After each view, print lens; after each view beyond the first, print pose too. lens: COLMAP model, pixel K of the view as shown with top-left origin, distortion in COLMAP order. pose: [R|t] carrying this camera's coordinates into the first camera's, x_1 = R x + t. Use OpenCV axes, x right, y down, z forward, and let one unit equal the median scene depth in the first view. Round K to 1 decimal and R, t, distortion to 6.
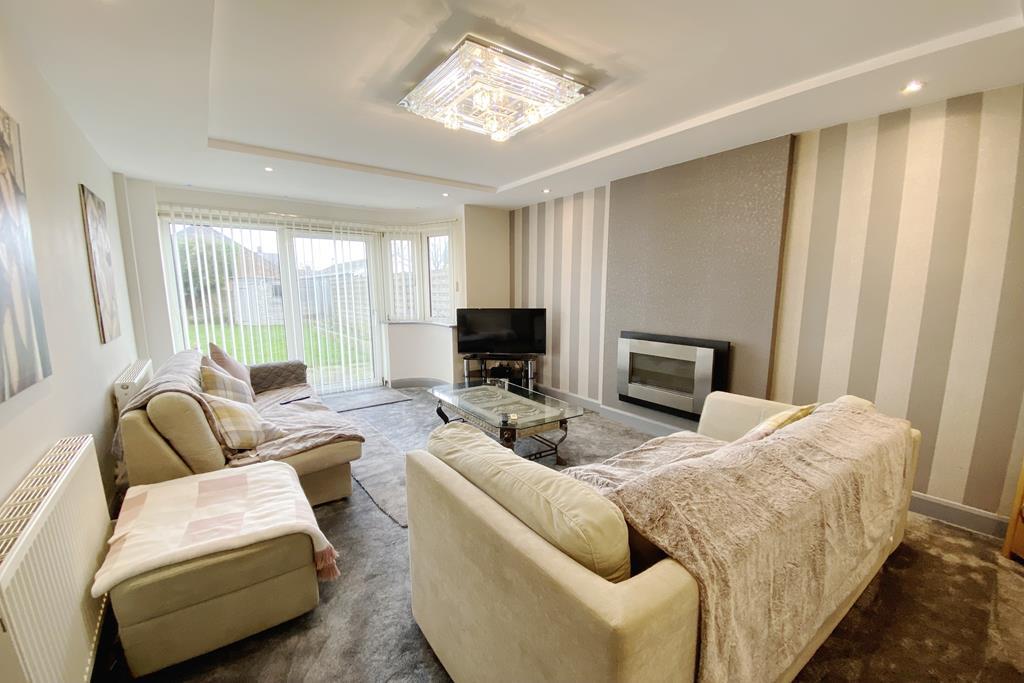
lens RADIAL K [[403.2, 0, 513.4], [0, 403.2, 346.5], [0, 0, 1]] dist [-0.000948, -0.000137]
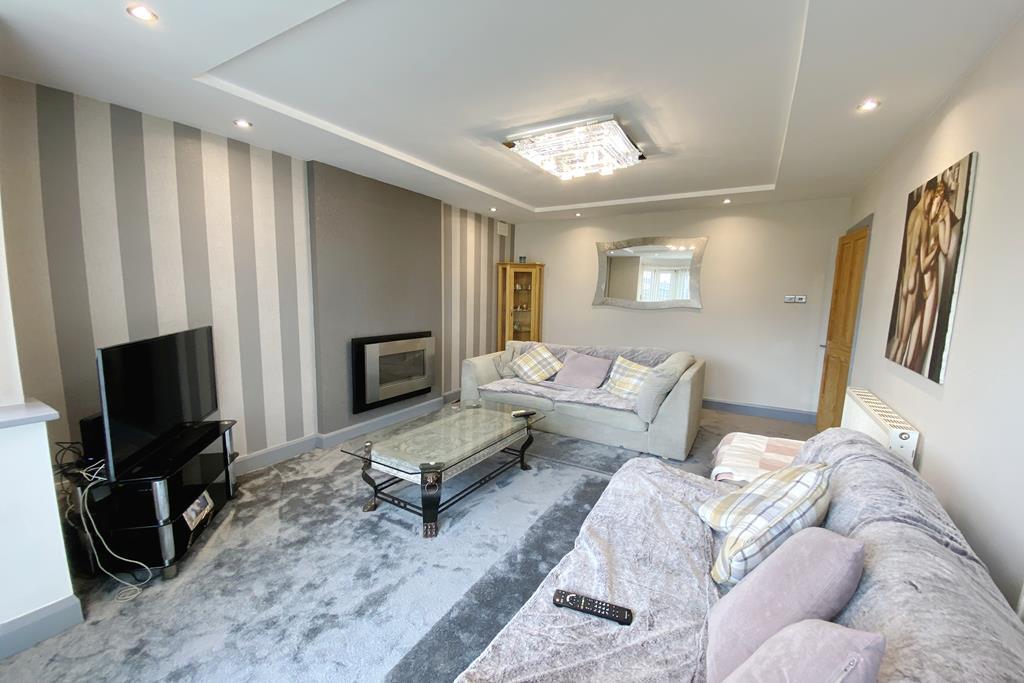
lens RADIAL K [[403.2, 0, 513.0], [0, 403.2, 343.5], [0, 0, 1]] dist [-0.000948, -0.000137]
pose [[-0.368219, -0.124086, 0.921421, -0.901578], [0.109610, 0.978349, 0.175555, -0.194509], [-0.923255, 0.165640, -0.346646, 1.270866]]
